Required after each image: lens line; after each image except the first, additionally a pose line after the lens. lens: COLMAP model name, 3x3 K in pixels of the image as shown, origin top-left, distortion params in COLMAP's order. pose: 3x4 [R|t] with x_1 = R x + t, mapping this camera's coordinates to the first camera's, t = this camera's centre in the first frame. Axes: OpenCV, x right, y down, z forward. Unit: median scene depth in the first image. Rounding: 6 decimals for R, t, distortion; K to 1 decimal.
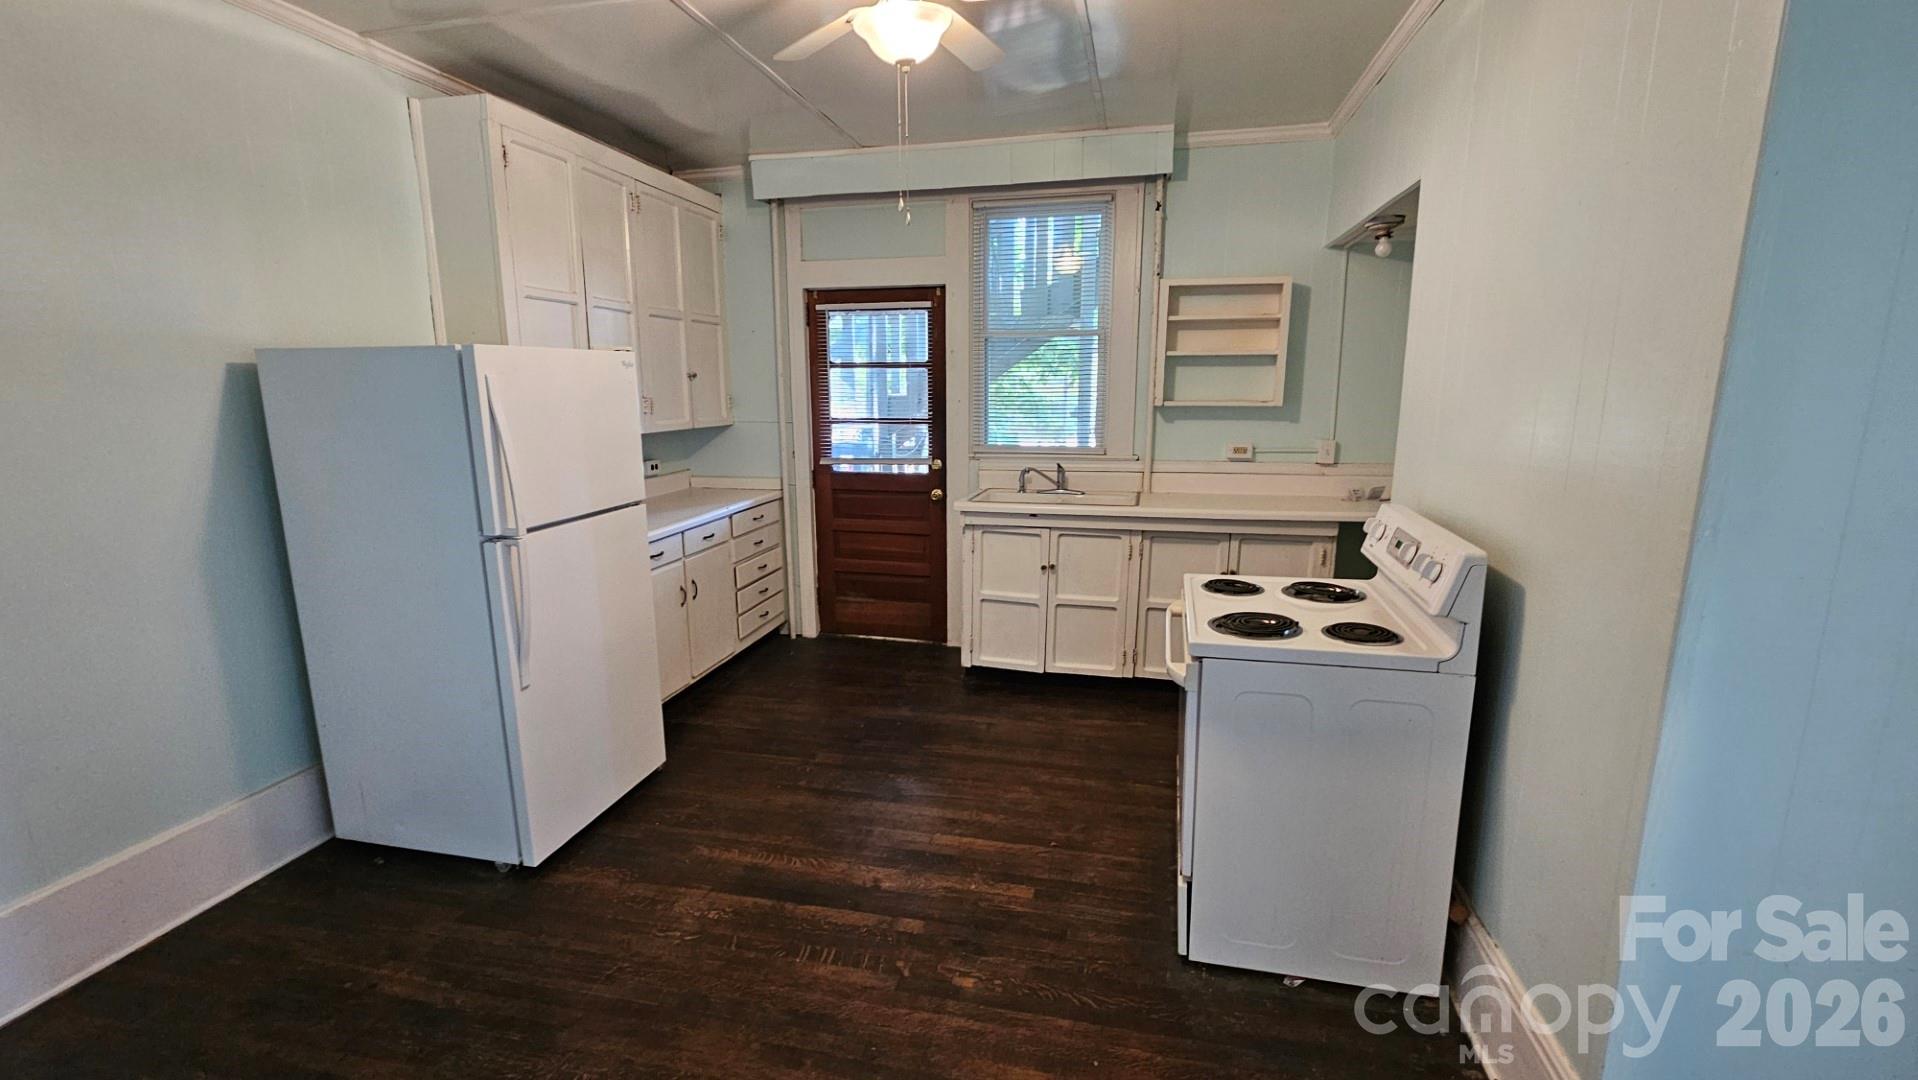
lens RADIAL K [[816.2, 0, 951.8], [0, 816.2, 542.6], [0, 0, 1]] dist [-0.005301, 0.004462]
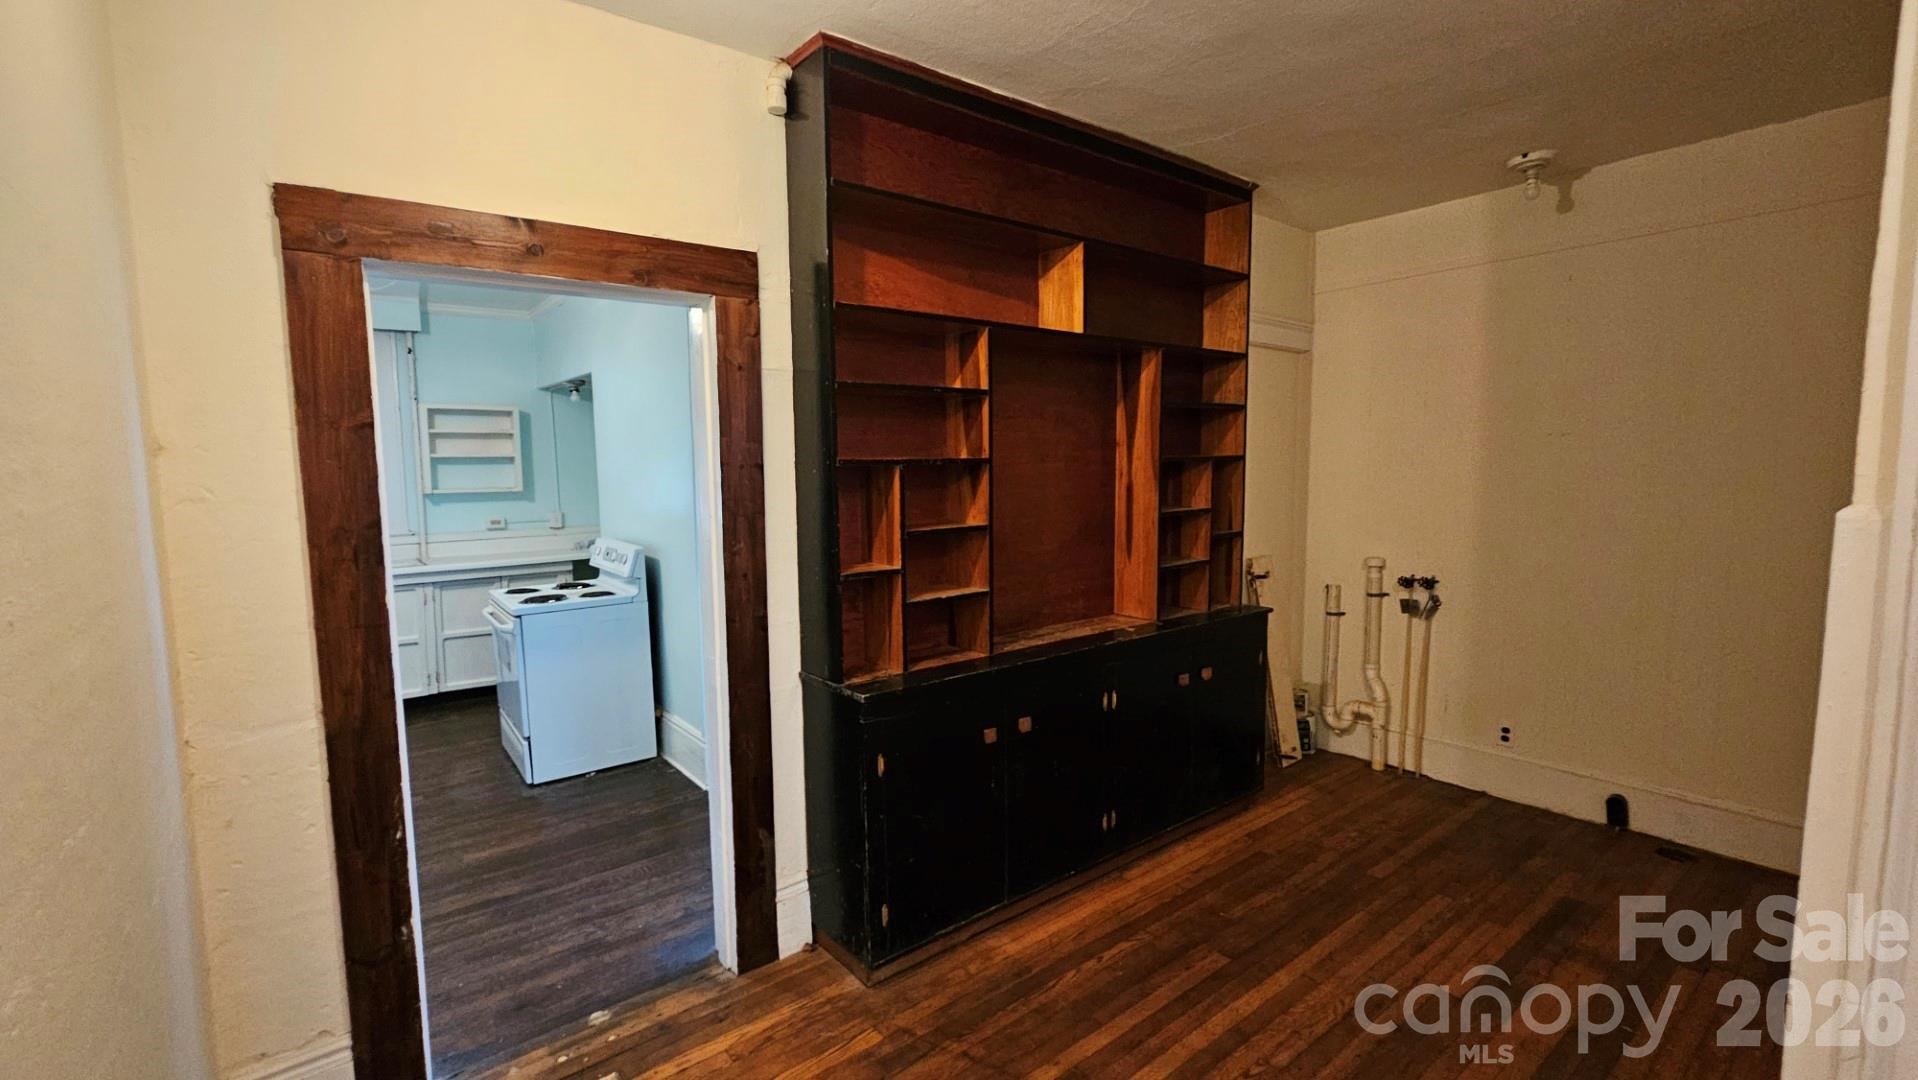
lens RADIAL K [[816.2, 0, 951.8], [0, 816.2, 542.6], [0, 0, 1]] dist [-0.005301, 0.004462]
pose [[0.616170, -0.078373, 0.783704, -0.294233], [0.160356, 0.986679, -0.027406, 0.095152], [-0.771116, 0.142559, 0.620529, -0.530183]]
